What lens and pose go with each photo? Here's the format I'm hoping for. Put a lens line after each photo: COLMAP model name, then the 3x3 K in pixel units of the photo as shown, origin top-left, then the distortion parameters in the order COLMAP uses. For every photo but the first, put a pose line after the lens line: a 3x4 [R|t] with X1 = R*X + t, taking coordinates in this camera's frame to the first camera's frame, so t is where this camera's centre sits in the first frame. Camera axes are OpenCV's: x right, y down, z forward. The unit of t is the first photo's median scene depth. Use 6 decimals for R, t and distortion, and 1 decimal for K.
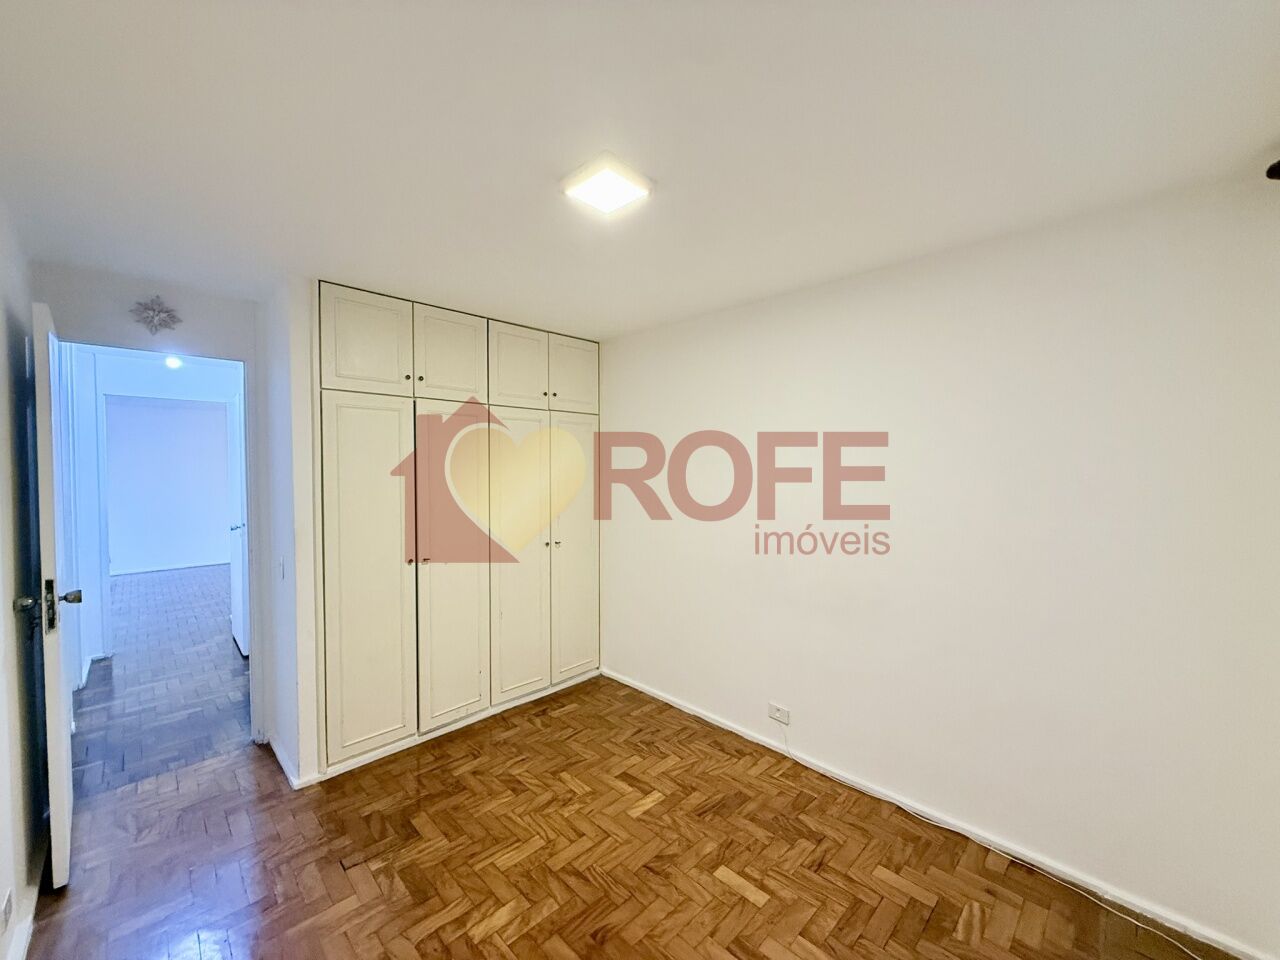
lens RADIAL K [[510.0, 0, 636.6], [0, 510.0, 472.2], [0, 0, 1]] dist [-0.000668, 0.000010]
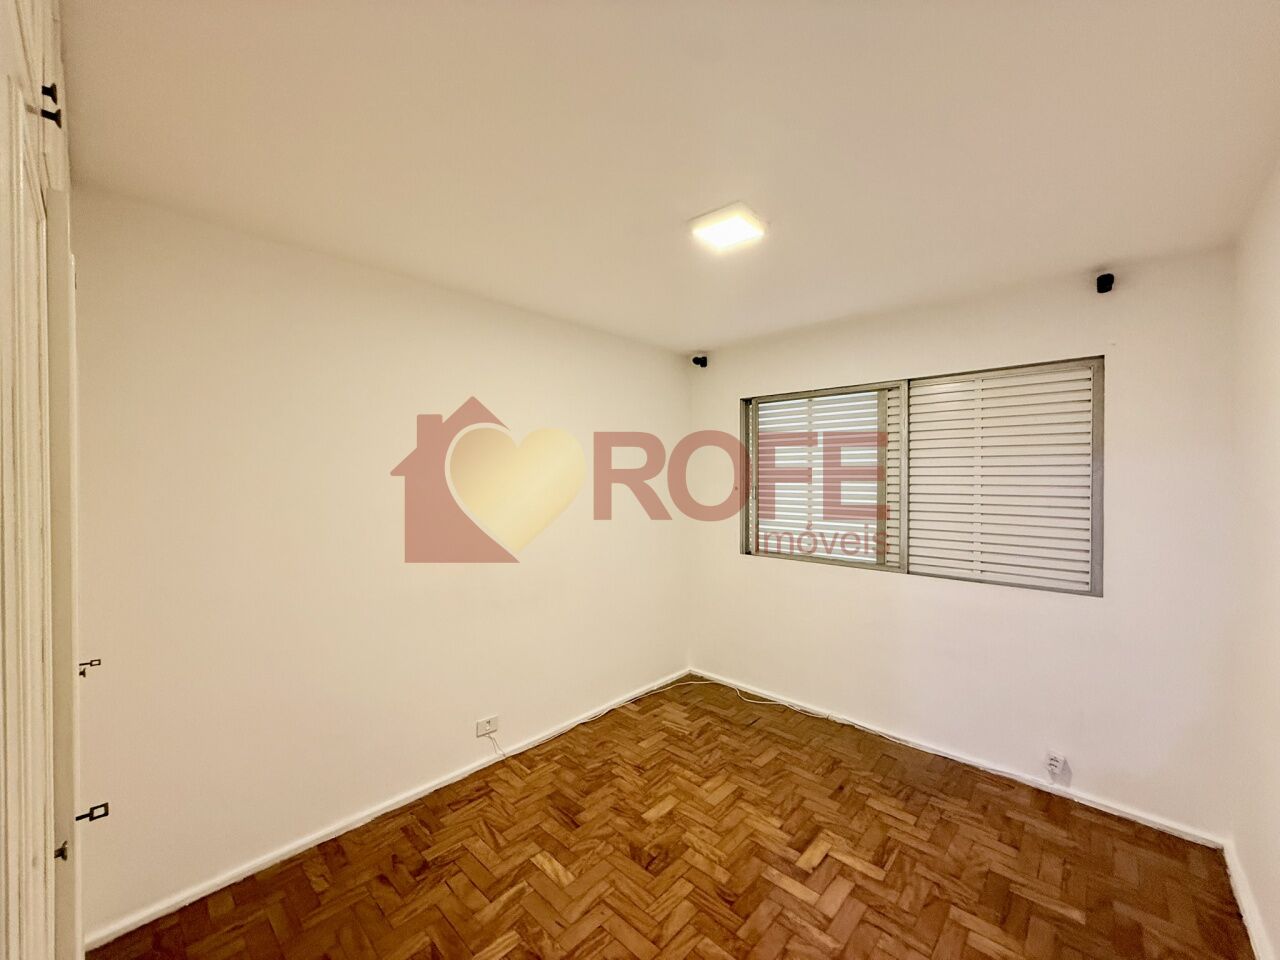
lens RADIAL K [[510.0, 0, 640.4], [0, 510.0, 484.0], [0, 0, 1]] dist [-0.000668, 0.000010]
pose [[-0.039915, -0.014149, 0.999103, -0.889073], [0.016234, 0.999759, 0.014807, 0.006330], [-0.999071, 0.016811, -0.039675, 0.952770]]
